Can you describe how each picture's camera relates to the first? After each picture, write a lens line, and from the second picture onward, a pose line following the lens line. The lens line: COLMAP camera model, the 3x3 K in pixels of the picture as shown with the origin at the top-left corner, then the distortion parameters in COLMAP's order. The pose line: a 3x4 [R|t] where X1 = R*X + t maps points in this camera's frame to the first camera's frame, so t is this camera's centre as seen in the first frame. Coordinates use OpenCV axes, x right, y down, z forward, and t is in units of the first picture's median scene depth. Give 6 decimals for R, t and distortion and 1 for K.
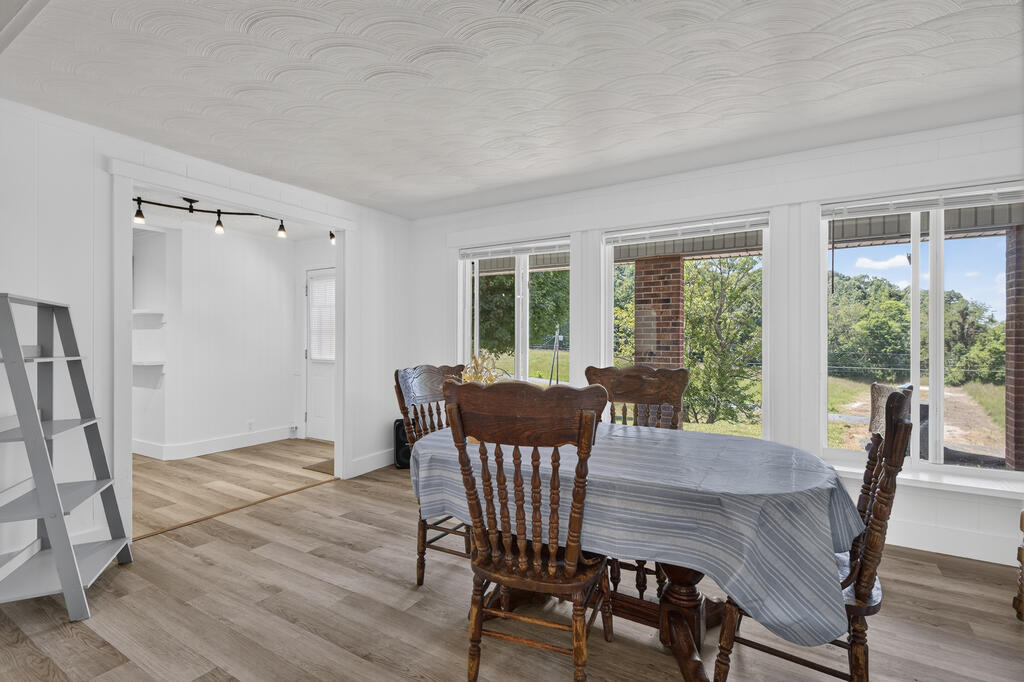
lens RADIAL K [[491.0, 0, 522.0], [0, 491.0, 337.6], [0, 0, 1]] dist [0.001050, -0.000343]
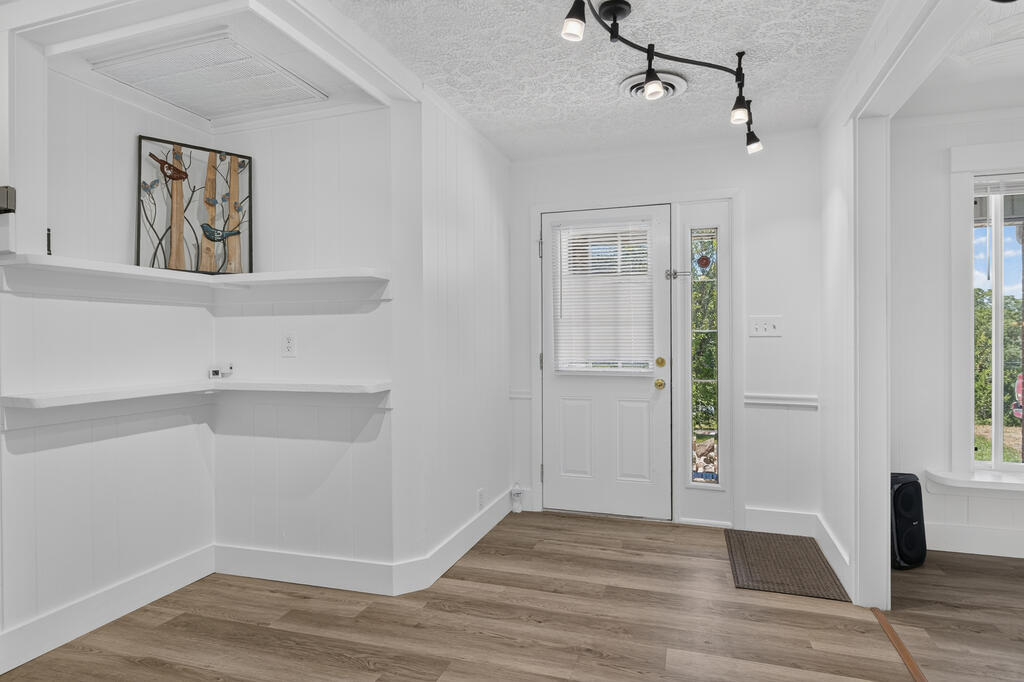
lens RADIAL K [[550.4, 0, 505.8], [0, 550.4, 333.3], [0, 0, 1]] dist [0.001366, -0.000302]
pose [[0.967726, -0.005532, 0.251944, -0.339815], [0.005719, 0.999984, -0.000007, 0.001079], [-0.251940, 0.001448, 0.967742, 0.212377]]
